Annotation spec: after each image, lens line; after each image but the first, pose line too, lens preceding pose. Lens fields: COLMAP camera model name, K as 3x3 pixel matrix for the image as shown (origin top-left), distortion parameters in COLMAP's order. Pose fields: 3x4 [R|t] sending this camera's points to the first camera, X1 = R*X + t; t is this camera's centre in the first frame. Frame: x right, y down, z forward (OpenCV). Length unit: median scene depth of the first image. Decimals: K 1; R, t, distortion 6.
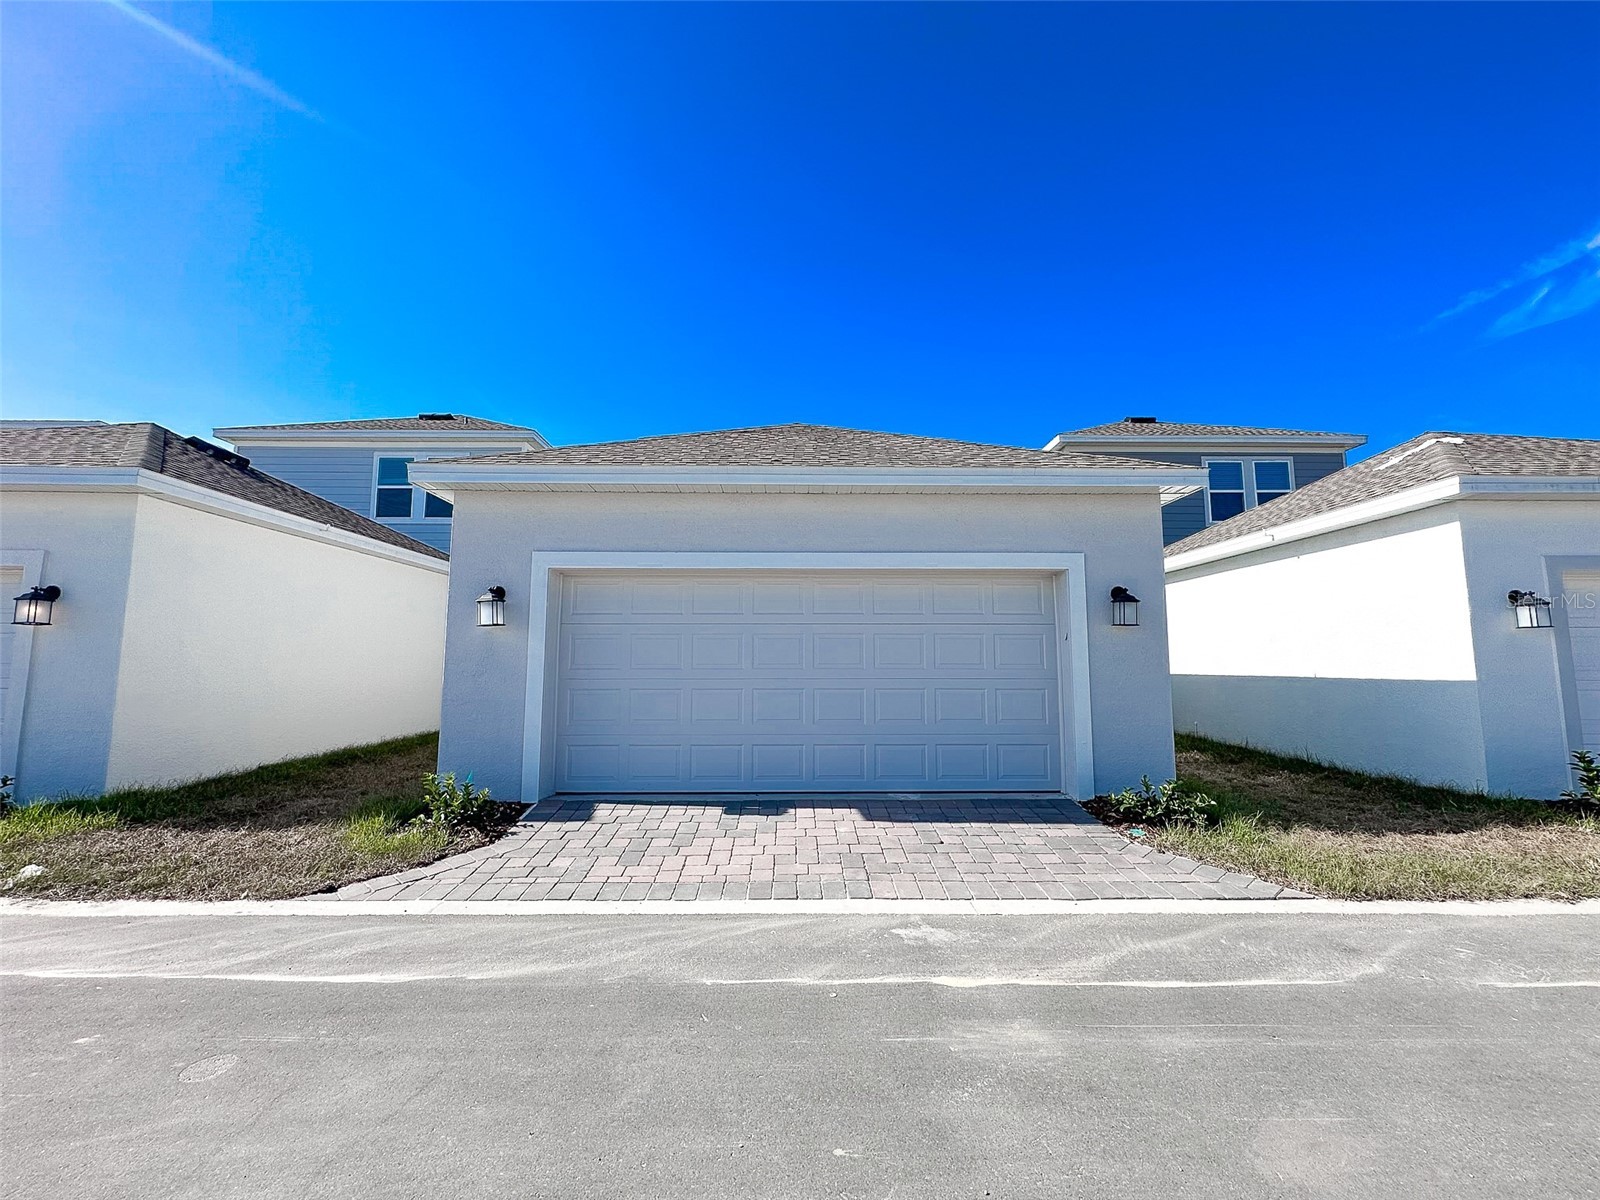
lens RADIAL K [[635.1, 0, 800.6], [0, 635.1, 602.6], [0, 0, 1]] dist [-0.002002, 0.000236]
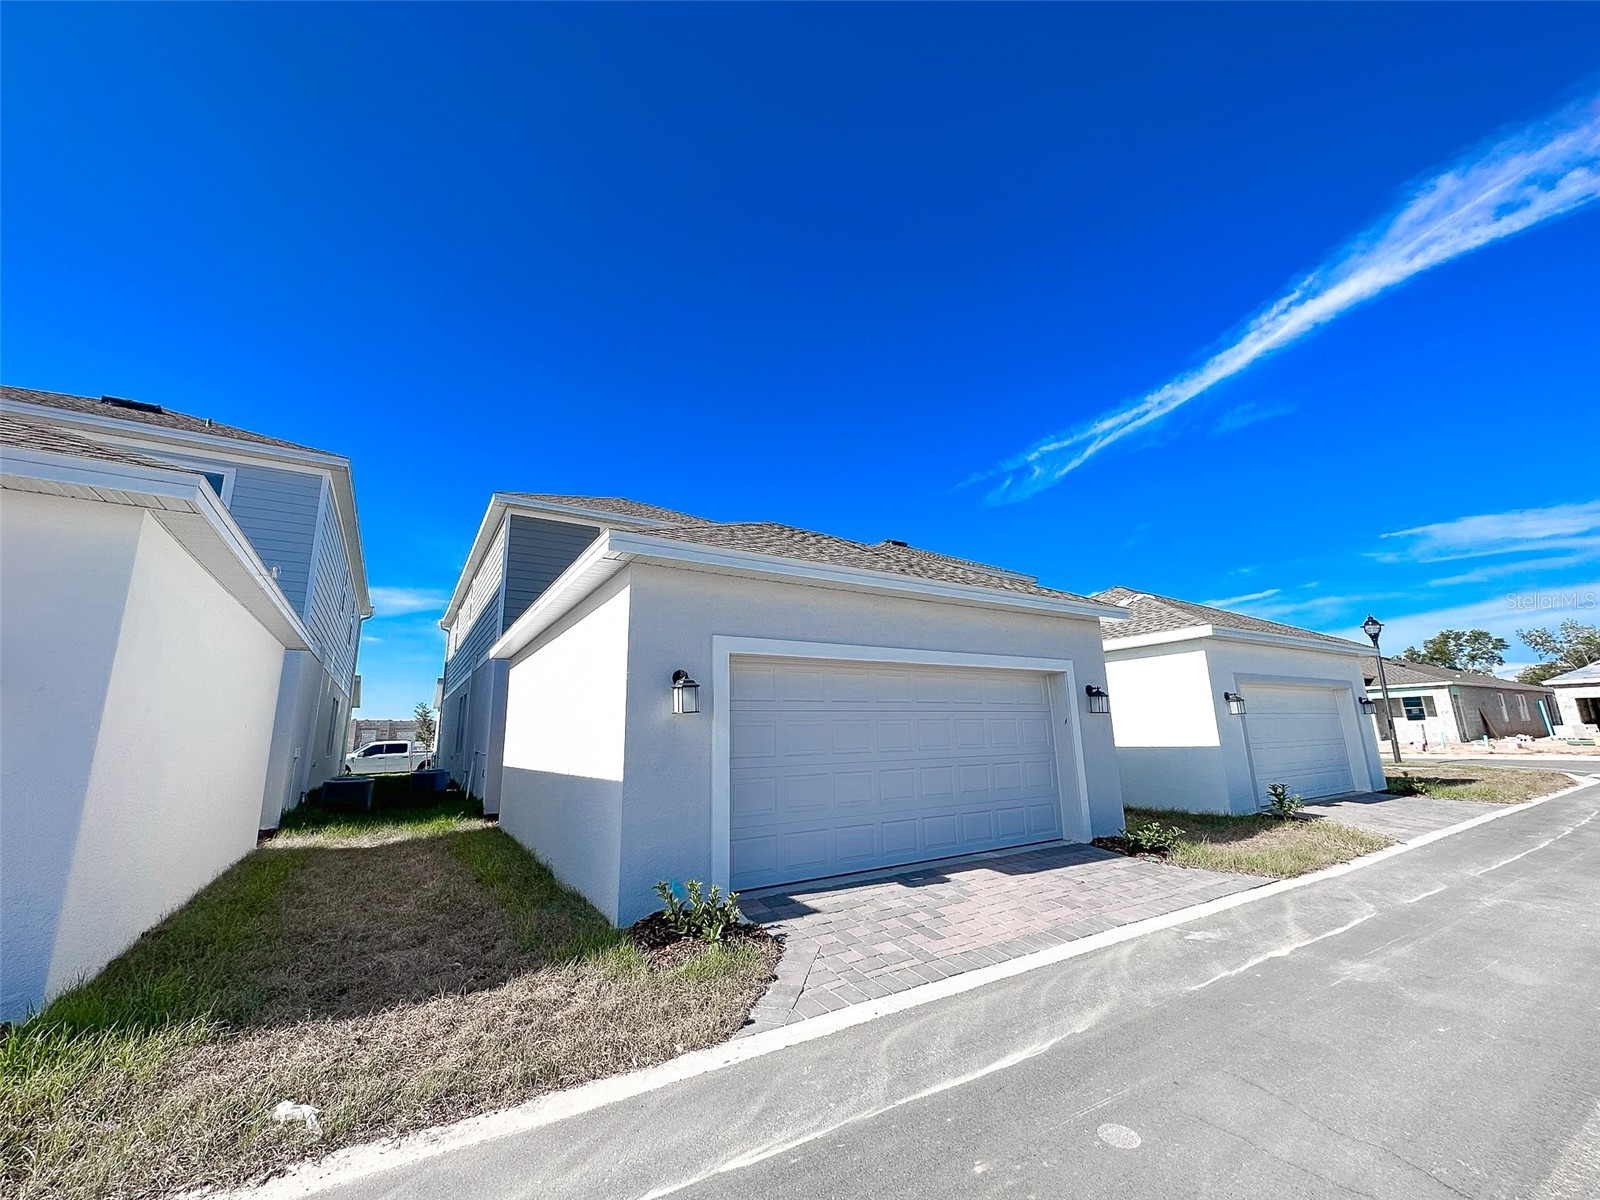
lens RADIAL K [[635.1, 0, 801.2], [0, 635.1, 598.2], [0, 0, 1]] dist [-0.002002, 0.000236]
pose [[0.855420, 0.092673, 0.509577, -1.134680], [-0.027071, 0.990517, -0.134695, -0.012630], [-0.517227, 0.101426, 0.849817, 0.143558]]
